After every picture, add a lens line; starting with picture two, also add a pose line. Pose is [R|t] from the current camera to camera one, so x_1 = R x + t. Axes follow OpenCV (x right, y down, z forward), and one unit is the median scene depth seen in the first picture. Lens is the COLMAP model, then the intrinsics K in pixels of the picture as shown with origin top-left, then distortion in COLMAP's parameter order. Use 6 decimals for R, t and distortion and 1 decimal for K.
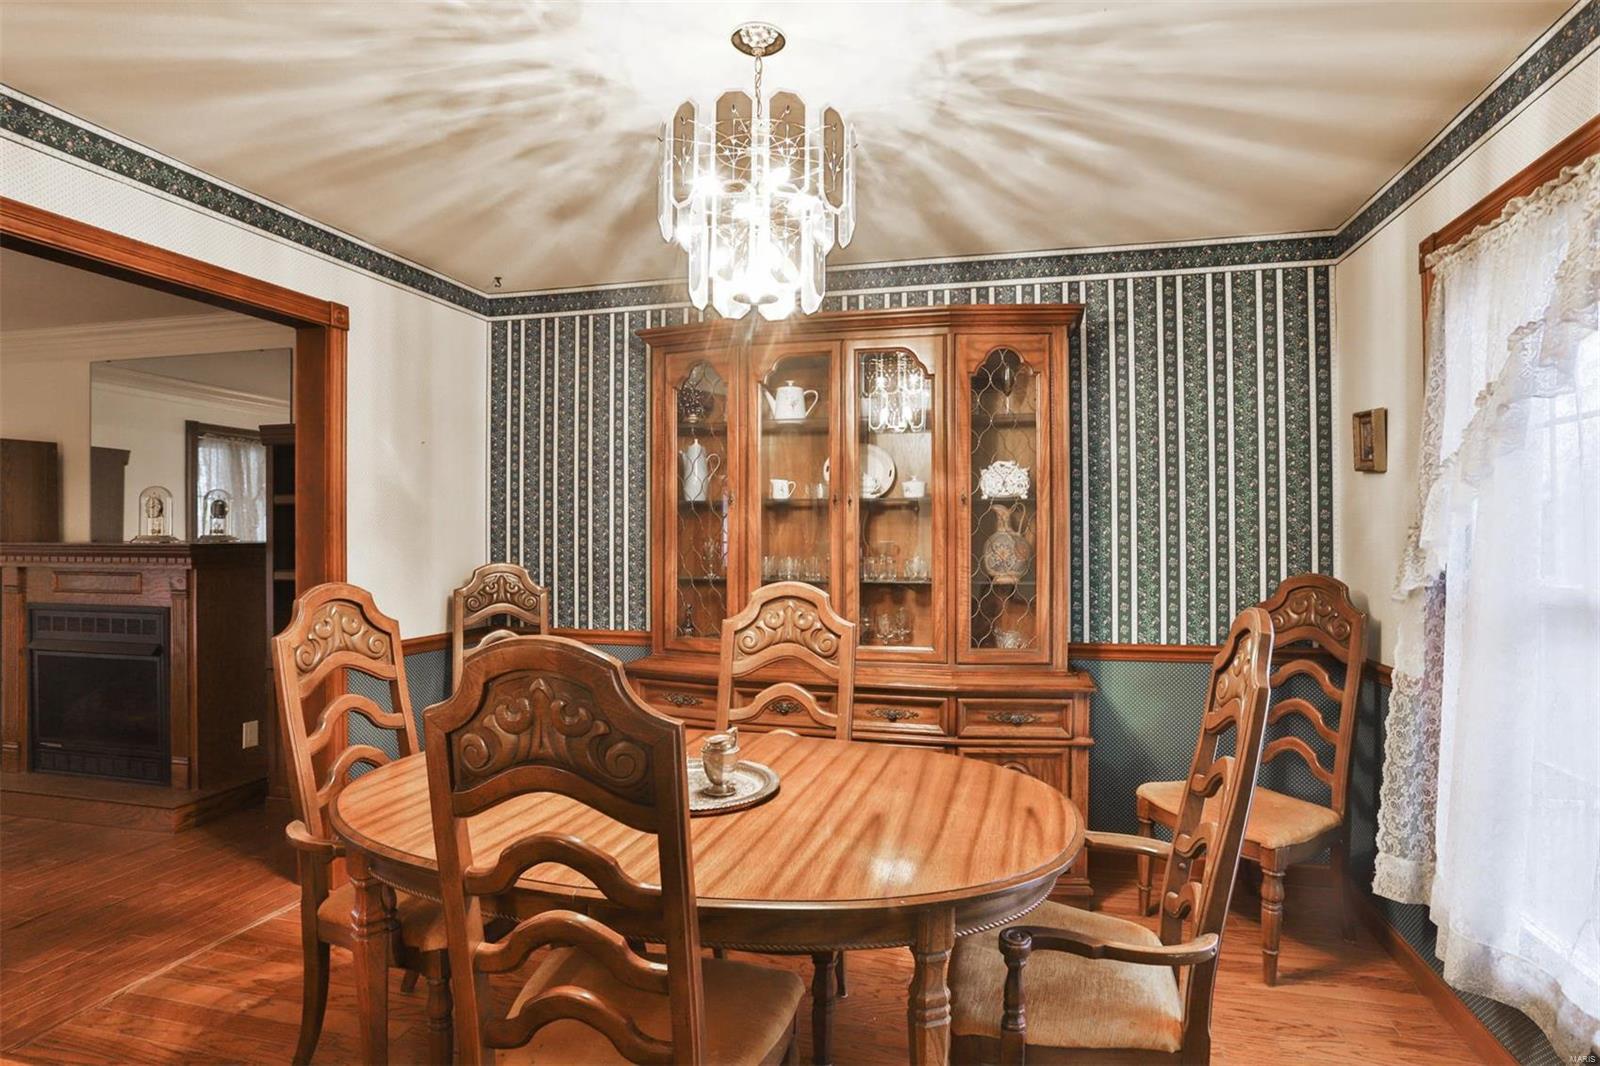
lens RADIAL K [[853.6, 0, 814.1], [0, 853.6, 531.2], [0, 0, 1]] dist [-0.022340, 0.003081]
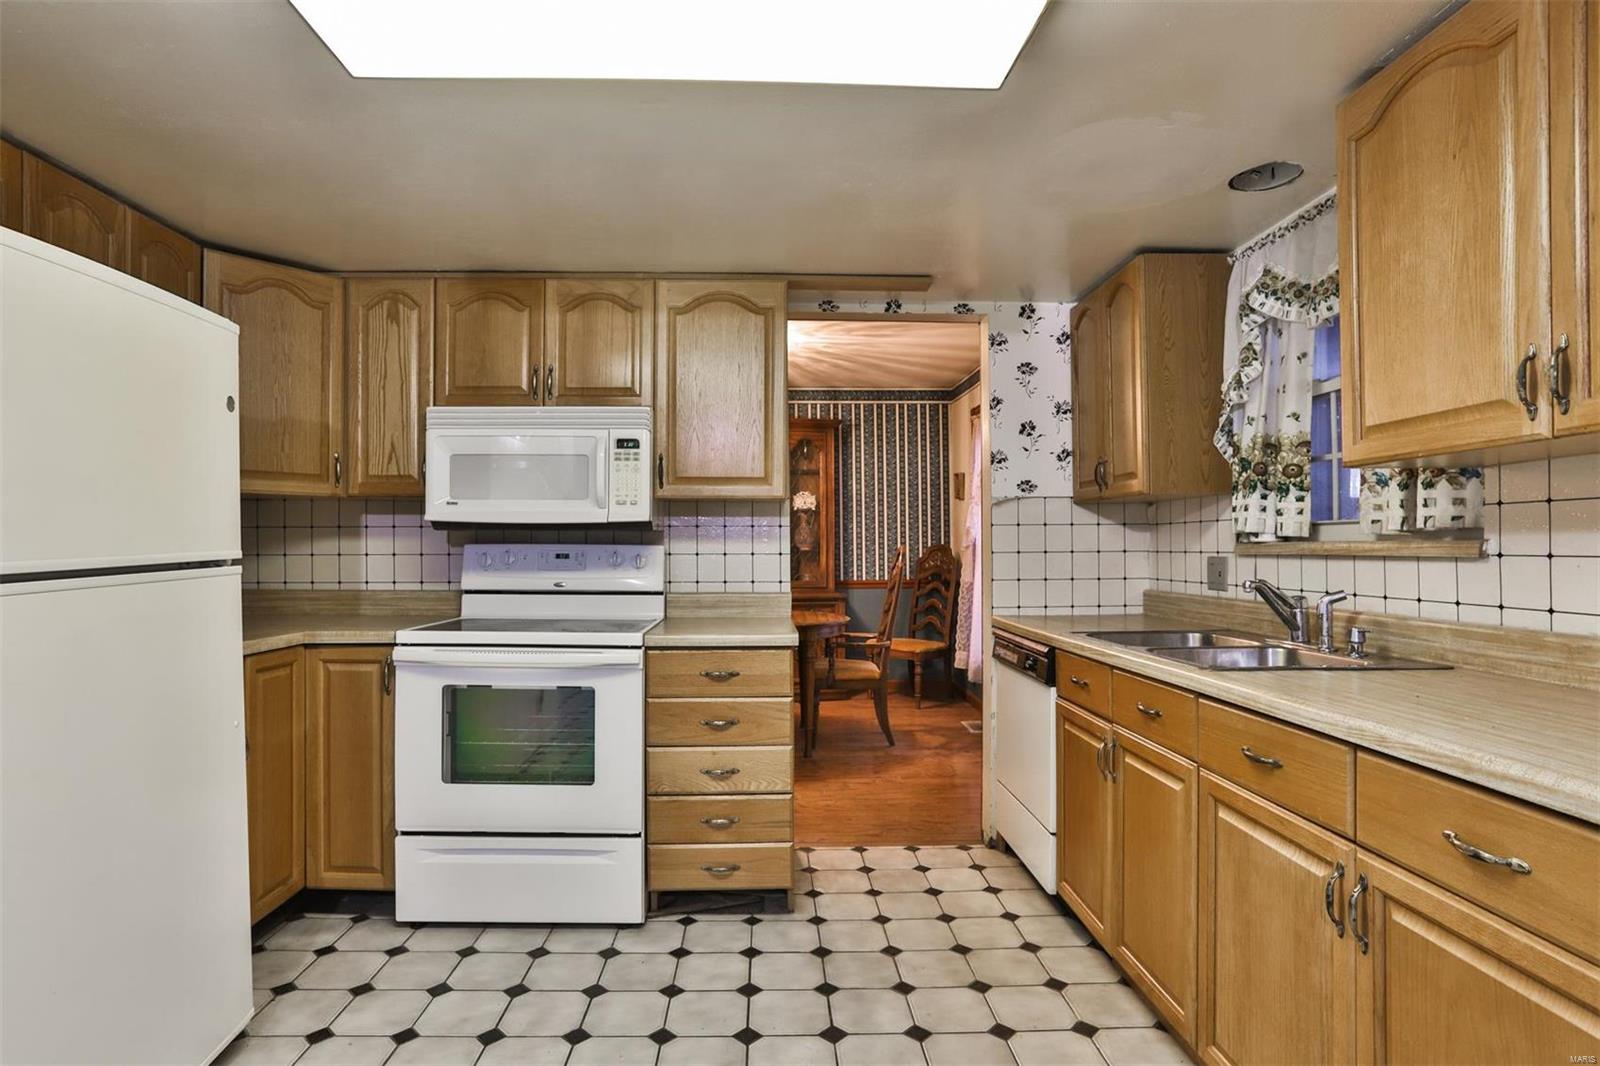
lens RADIAL K [[853.6, 0, 803.0], [0, 853.6, 533.8], [0, 0, 1]] dist [-0.022340, 0.003081]
pose [[0.961499, -0.002297, 0.274797, -0.349125], [0.003926, 0.999978, -0.005376, 0.030941], [-0.274779, 0.006248, 0.961487, -0.990311]]
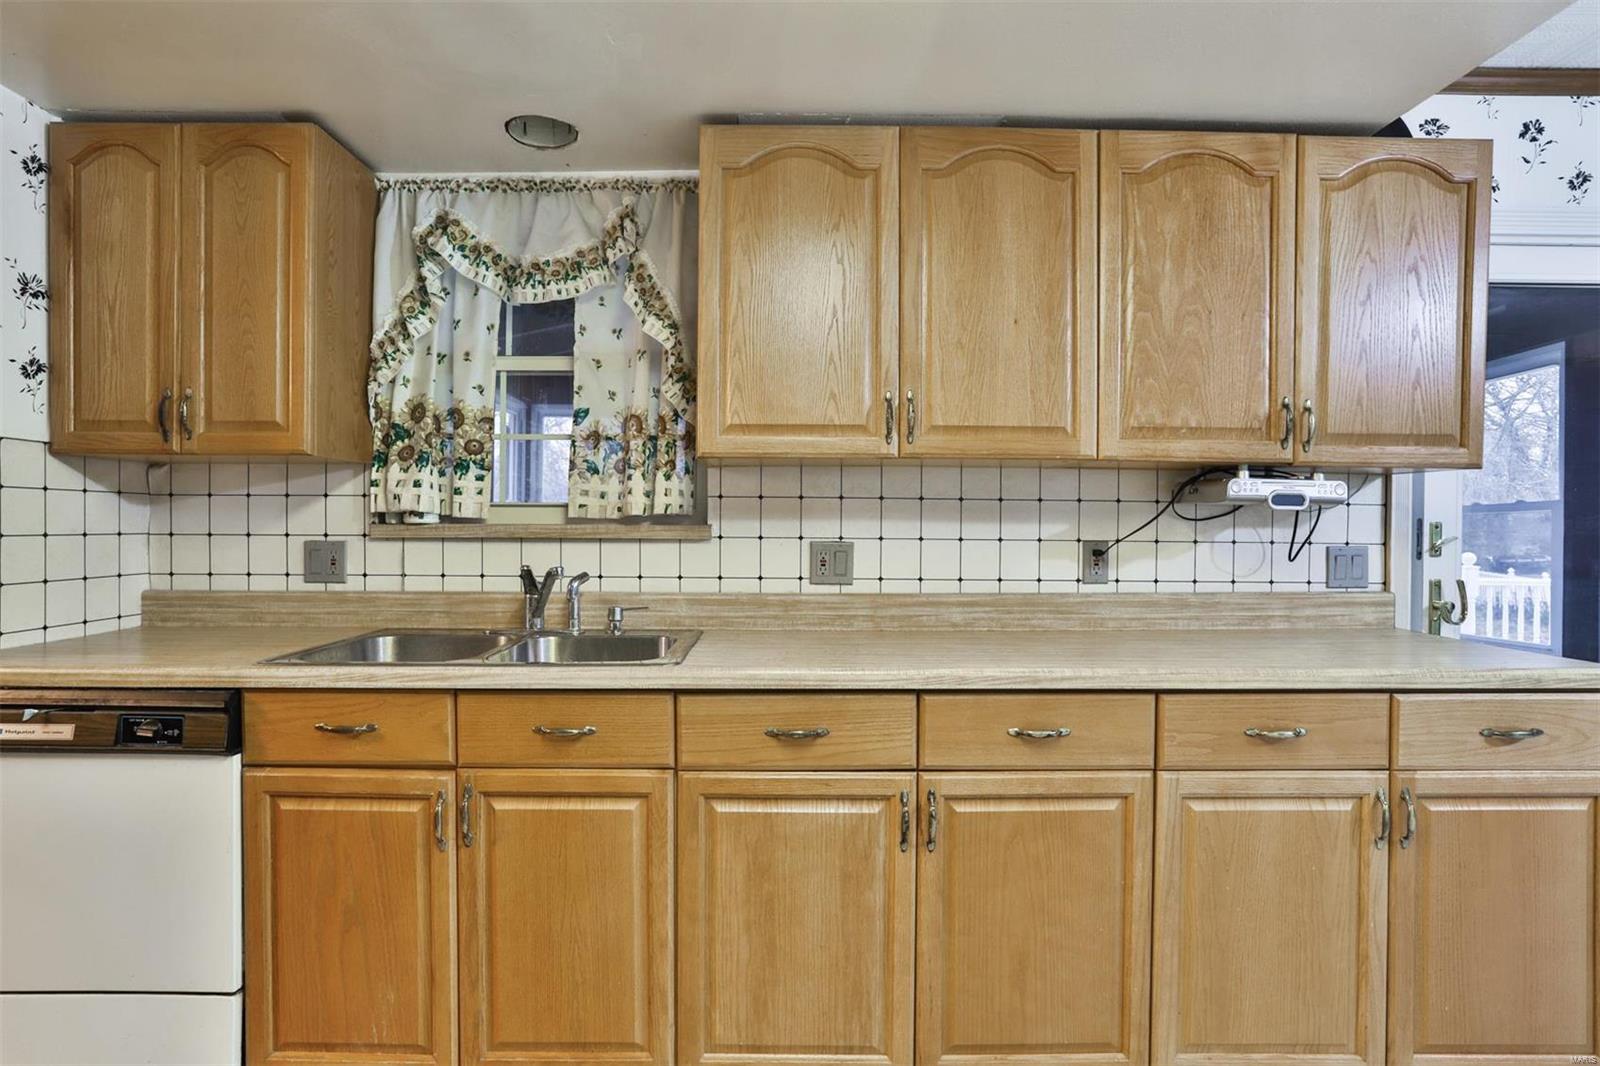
lens RADIAL K [[808.5, 0, 802.1], [0, 808.5, 526.4], [0, 0, 1]] dist [-0.015213, 0.004031]
pose [[-0.238779, -0.001758, 0.971072, -0.436308], [-0.015820, 0.999873, -0.002080, 0.034985], [-0.970945, -0.015859, -0.238776, -0.477792]]
